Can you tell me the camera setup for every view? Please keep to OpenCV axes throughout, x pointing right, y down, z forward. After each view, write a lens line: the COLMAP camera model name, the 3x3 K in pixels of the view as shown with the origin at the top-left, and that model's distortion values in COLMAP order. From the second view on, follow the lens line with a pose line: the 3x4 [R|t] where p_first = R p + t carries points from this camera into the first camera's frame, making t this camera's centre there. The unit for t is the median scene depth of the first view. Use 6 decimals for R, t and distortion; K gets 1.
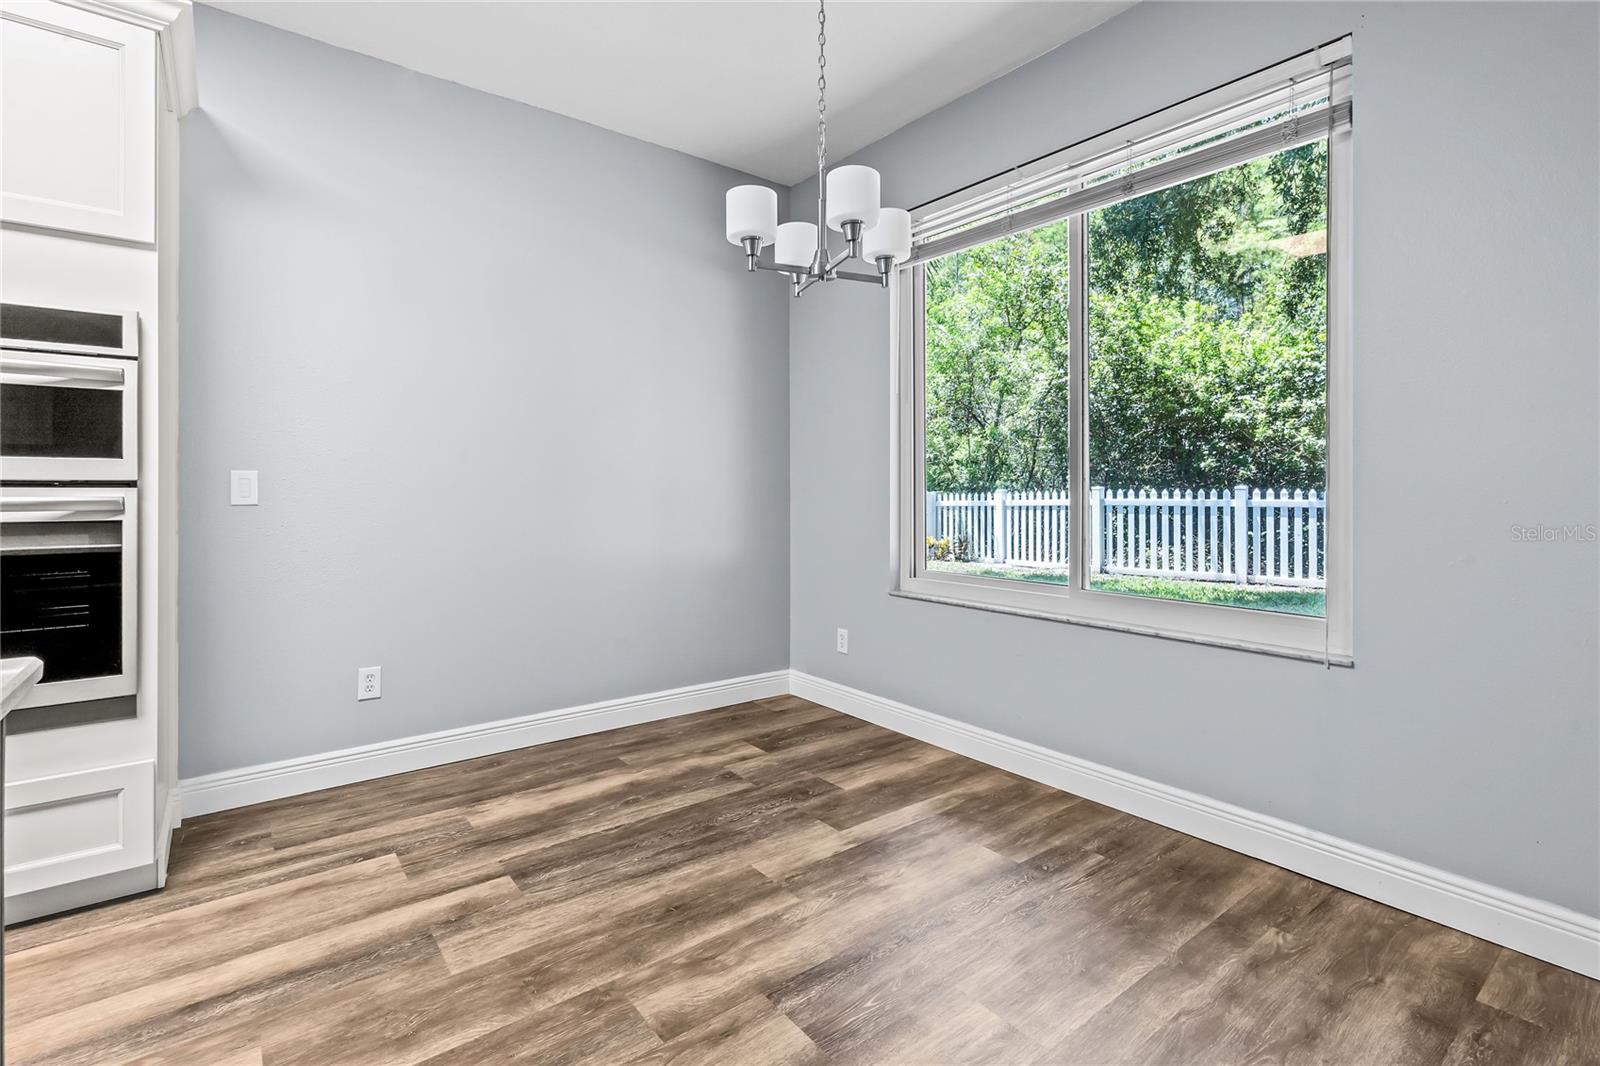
lens RADIAL K [[749.2, 0, 797.2], [0, 749.2, 488.9], [0, 0, 1]] dist [-0.003691, 0.000912]
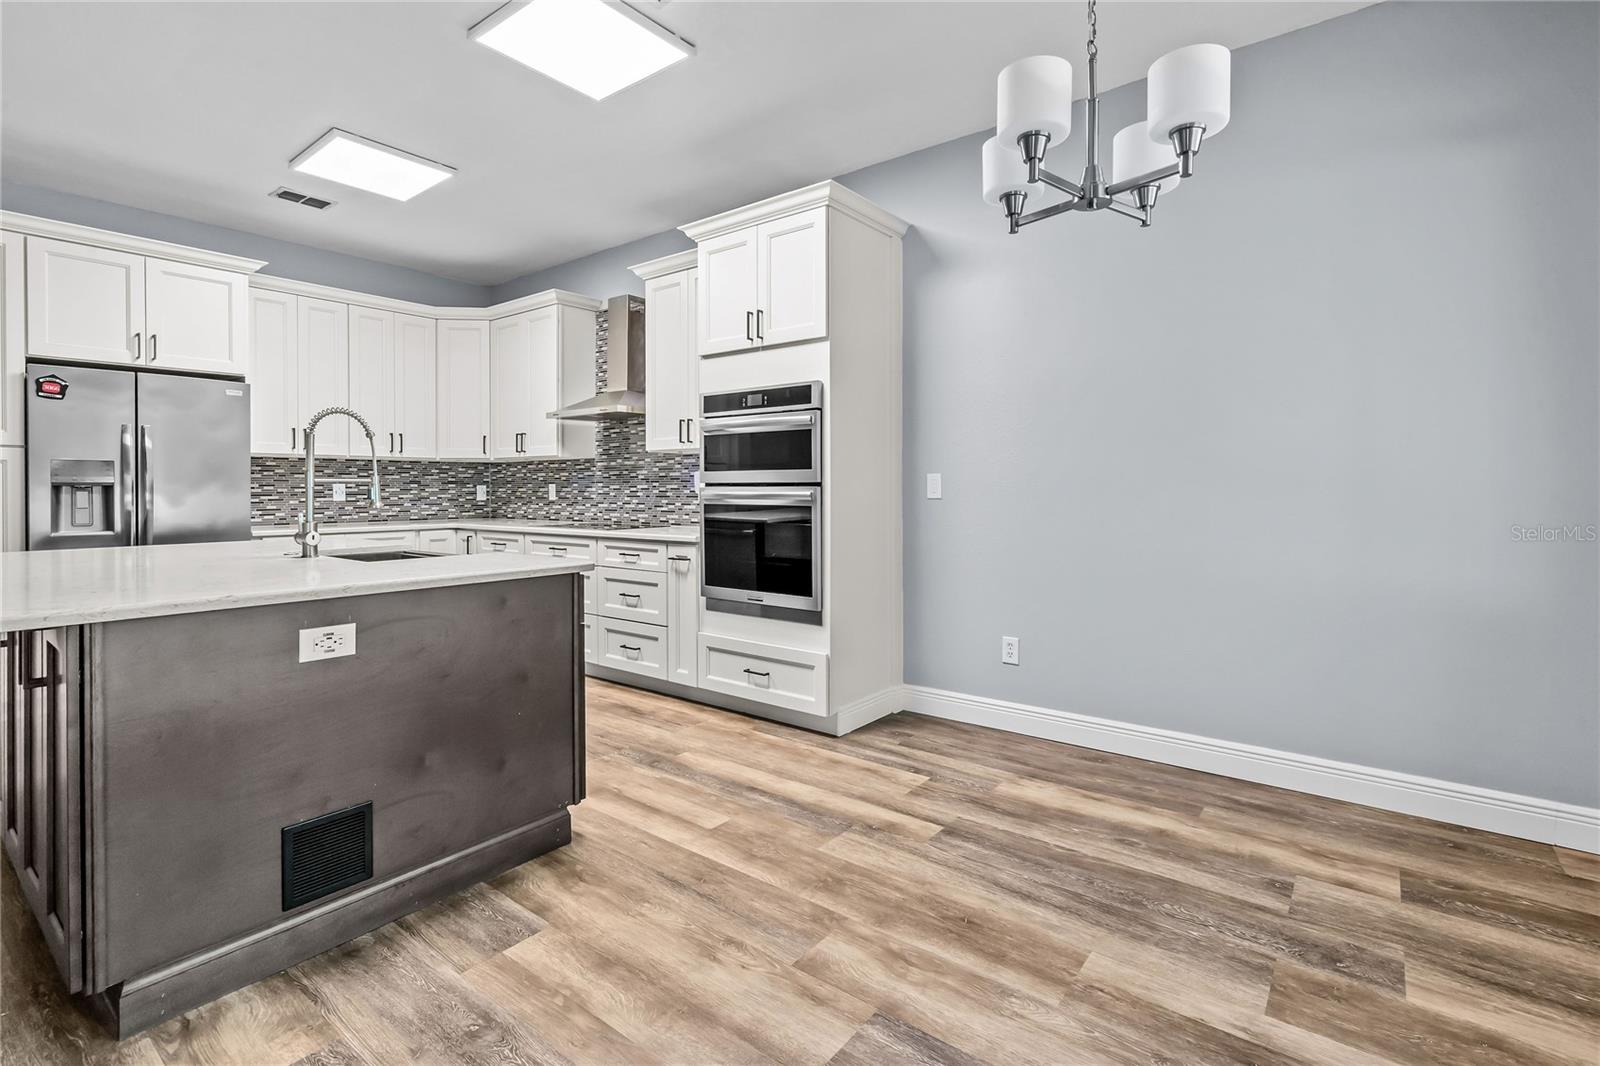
lens RADIAL K [[749.2, 0, 797.2], [0, 749.2, 488.9], [0, 0, 1]] dist [-0.003691, 0.000912]
pose [[0.240273, 0.000244, -0.970705, 0.612384], [0.003465, 0.999993, 0.001109, 0.001272], [0.970699, -0.003630, 0.240270, 0.474403]]
